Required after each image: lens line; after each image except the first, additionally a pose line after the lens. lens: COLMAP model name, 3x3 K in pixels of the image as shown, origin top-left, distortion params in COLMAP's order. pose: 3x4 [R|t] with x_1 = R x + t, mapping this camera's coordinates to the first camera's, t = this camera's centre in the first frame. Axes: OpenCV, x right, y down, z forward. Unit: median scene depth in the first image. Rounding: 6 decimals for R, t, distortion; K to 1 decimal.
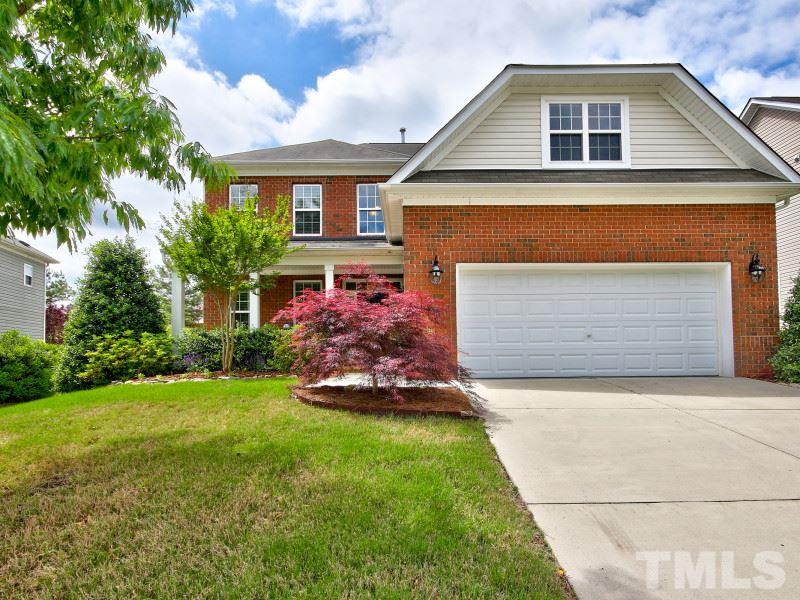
lens RADIAL K [[427.5, 0, 400.2], [0, 427.5, 303.3], [0, 0, 1]] dist [0.001639, 0.001902]
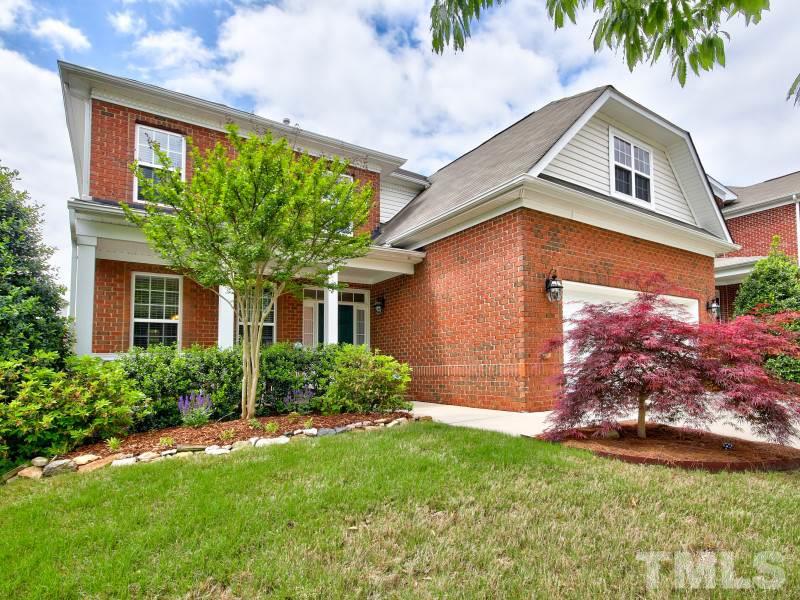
lens RADIAL K [[427.5, 0, 400.2], [0, 427.5, 303.3], [0, 0, 1]] dist [0.001639, 0.001902]
pose [[0.857803, 0.069473, 0.509261, -0.583329], [-0.049938, 0.997400, -0.051949, 0.014176], [-0.511546, 0.019130, 0.859043, 0.384236]]
